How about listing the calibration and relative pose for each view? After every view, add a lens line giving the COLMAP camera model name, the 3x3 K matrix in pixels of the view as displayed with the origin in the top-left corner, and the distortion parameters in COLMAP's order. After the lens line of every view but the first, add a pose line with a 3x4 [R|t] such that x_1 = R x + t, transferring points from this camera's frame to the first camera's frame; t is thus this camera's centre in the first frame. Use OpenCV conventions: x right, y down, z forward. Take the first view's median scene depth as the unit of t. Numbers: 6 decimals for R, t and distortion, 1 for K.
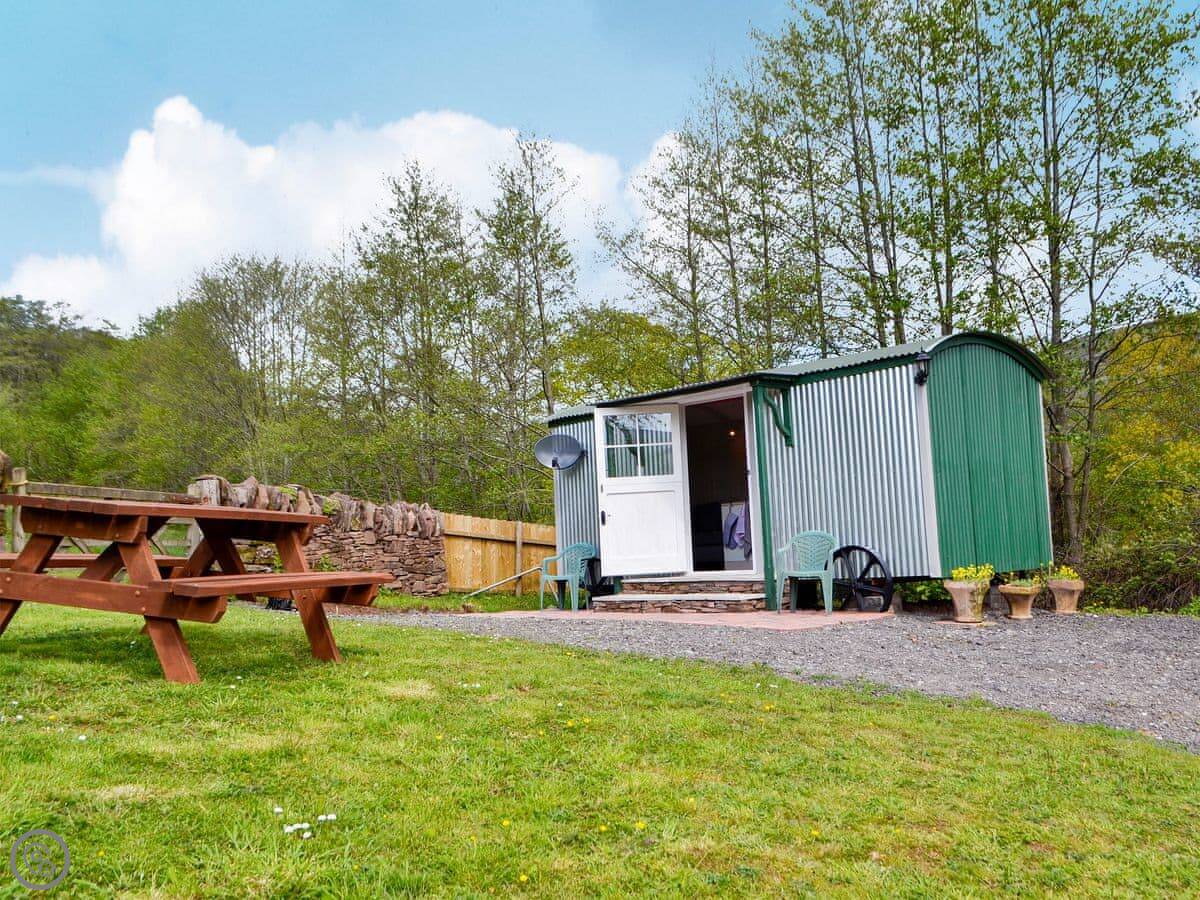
lens RADIAL K [[1109.3, 0, 600.0], [0, 1109.3, 450.0], [0, 0, 1]] dist [0.009501, 0.015504]
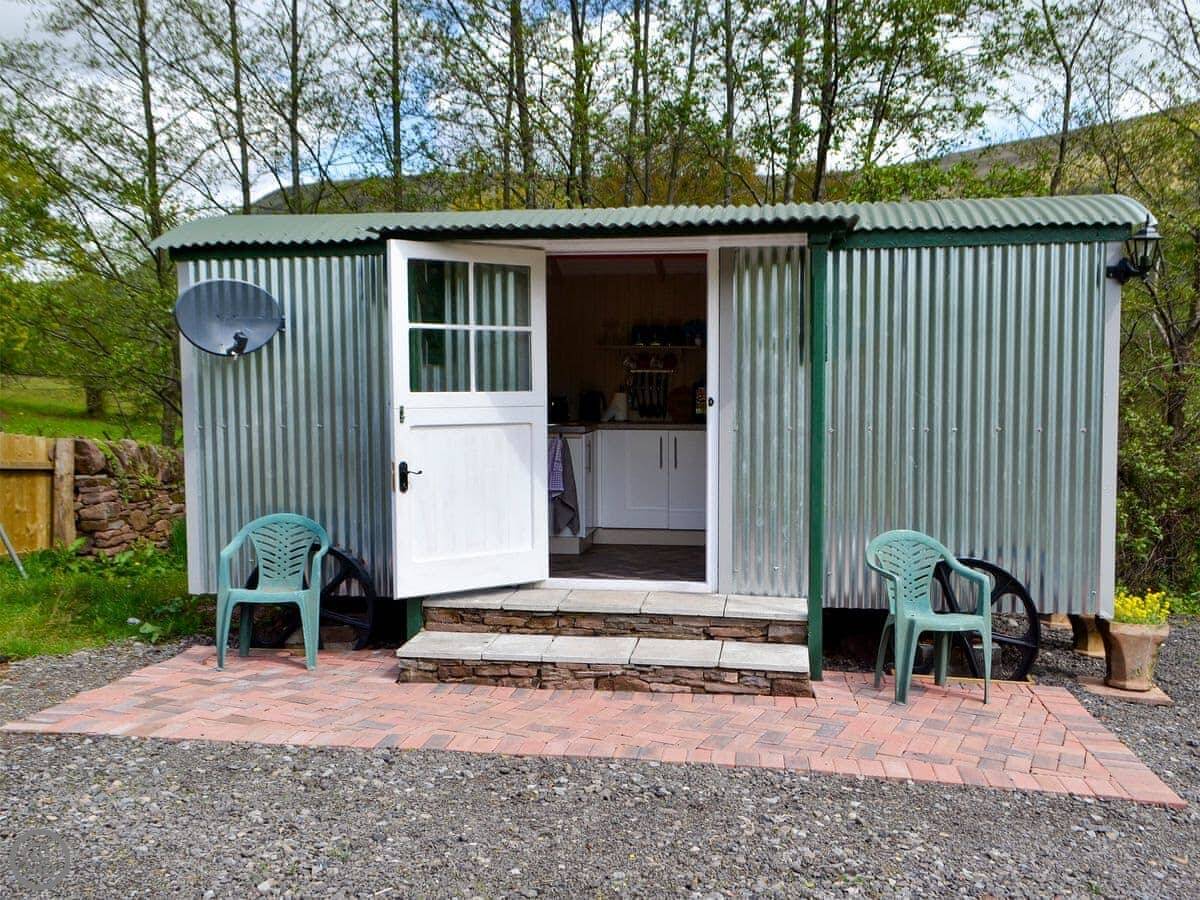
lens RADIAL K [[1059.6, 0, 600.2], [0, 1059.6, 501.7], [0, 0, 1]] dist [0.010918, 0.005347]
pose [[0.783038, -0.003156, 0.621965, -0.211311], [-0.096299, 0.987313, 0.126249, 0.007112], [-0.614473, -0.158752, 0.772800, 0.604147]]
